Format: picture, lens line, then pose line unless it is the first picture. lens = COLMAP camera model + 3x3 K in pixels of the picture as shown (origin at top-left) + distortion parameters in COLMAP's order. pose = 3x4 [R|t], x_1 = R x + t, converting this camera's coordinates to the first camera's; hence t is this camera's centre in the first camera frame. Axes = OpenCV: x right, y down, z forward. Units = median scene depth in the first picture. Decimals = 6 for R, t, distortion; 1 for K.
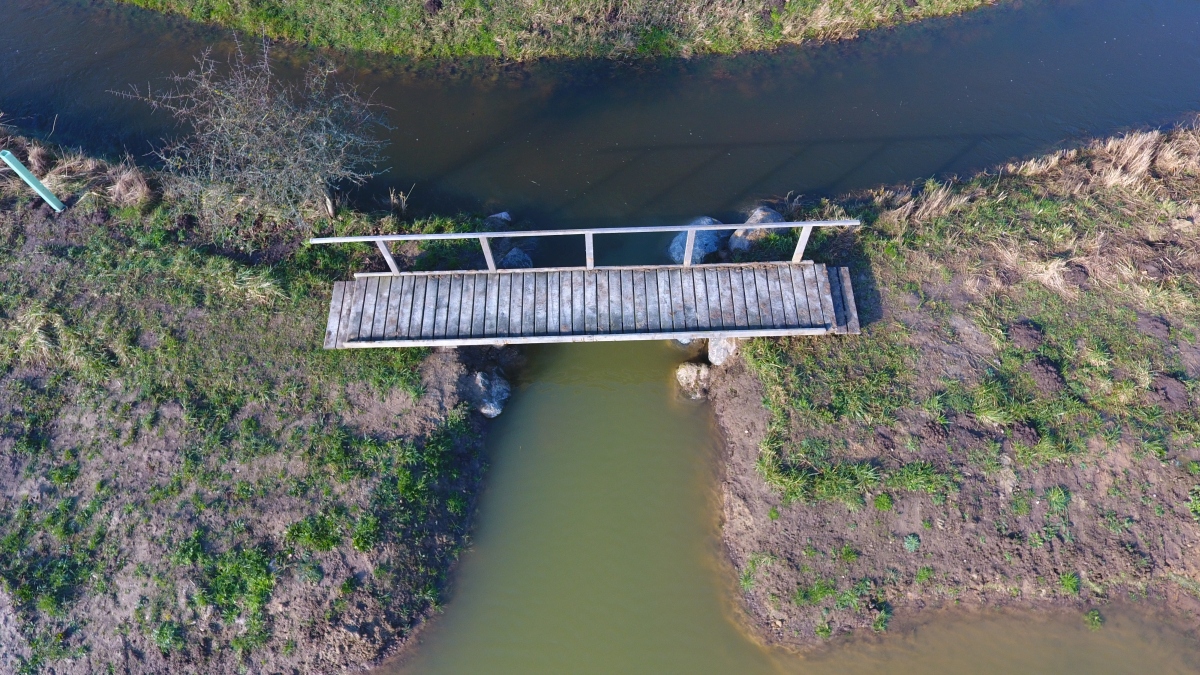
lens RADIAL K [[693.6, 0, 602.7], [0, 693.6, 336.1], [0, 0, 1]] dist [-0.004423, -0.000349]
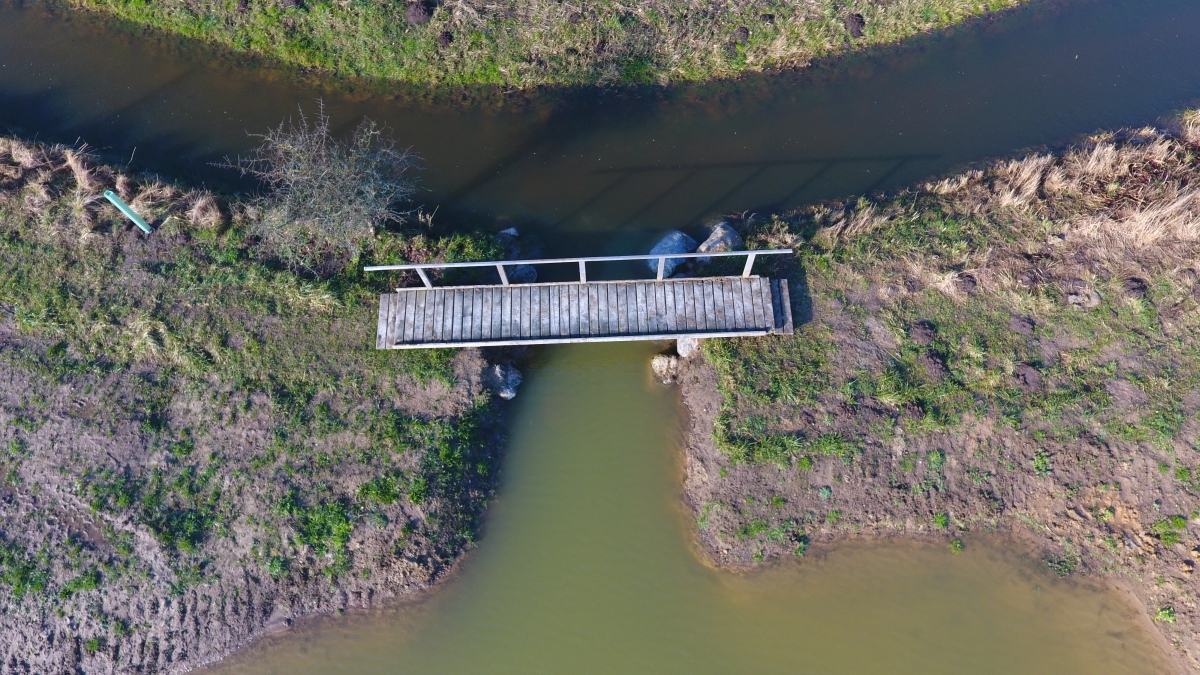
lens RADIAL K [[693.6, 0, 604.3], [0, 693.6, 337.8], [0, 0, 1]] dist [-0.004423, -0.000349]
pose [[0.999917, -0.009825, 0.008274, 0.008925], [0.008904, 0.994443, 0.104899, -0.133063], [-0.009259, -0.104817, 0.994448, -0.275626]]
